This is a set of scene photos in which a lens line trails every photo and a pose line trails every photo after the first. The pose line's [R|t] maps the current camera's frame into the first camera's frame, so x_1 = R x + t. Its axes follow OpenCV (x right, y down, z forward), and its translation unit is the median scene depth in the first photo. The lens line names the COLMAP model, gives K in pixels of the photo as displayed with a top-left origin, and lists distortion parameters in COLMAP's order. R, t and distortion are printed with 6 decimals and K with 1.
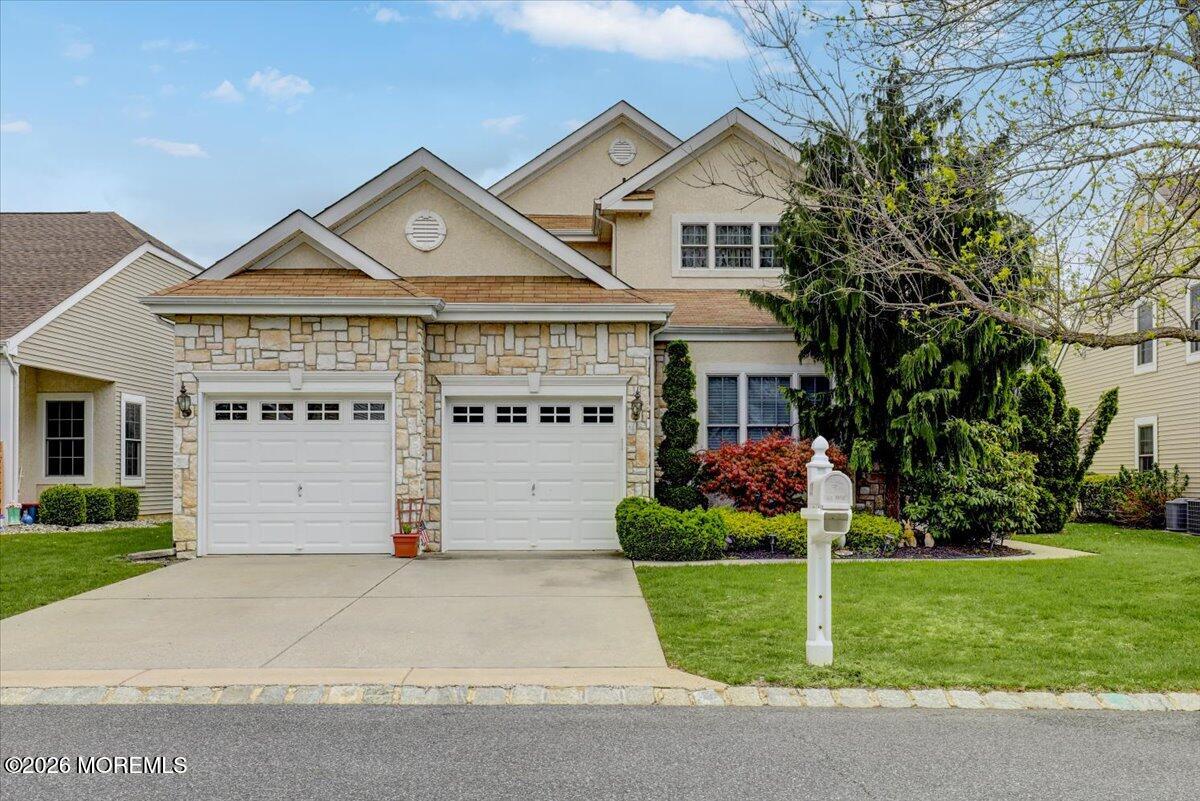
lens RADIAL K [[1222.3, 0, 600.0], [0, 1222.3, 400.5], [0, 0, 1]] dist [0.013816, 0.018745]
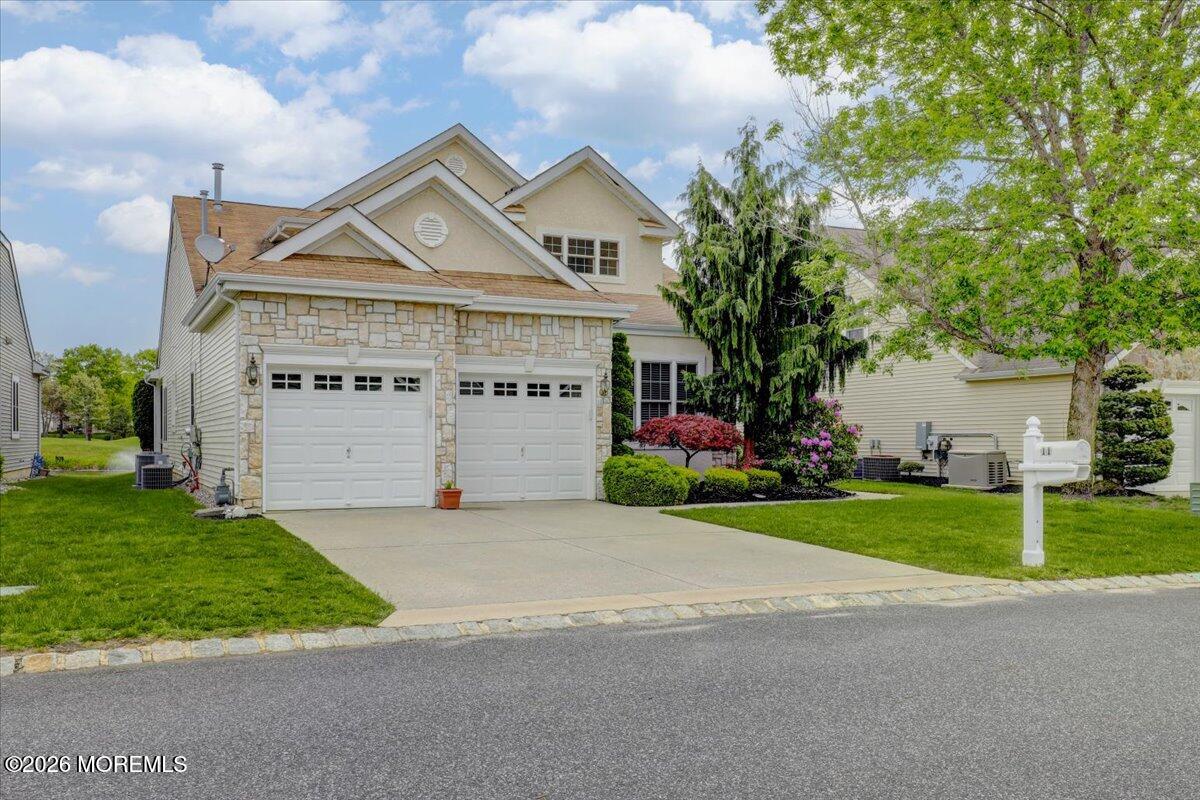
lens RADIAL K [[1040.1, 0, 600.0], [0, 1040.1, 400.0], [0, 0, 1]] dist [-0.000963, 0.000492]
pose [[0.910399, 0.017635, 0.413355, -0.431377], [-0.027850, 0.999437, 0.018700, 0.000327], [-0.412793, -0.028537, 0.910378, 0.027065]]
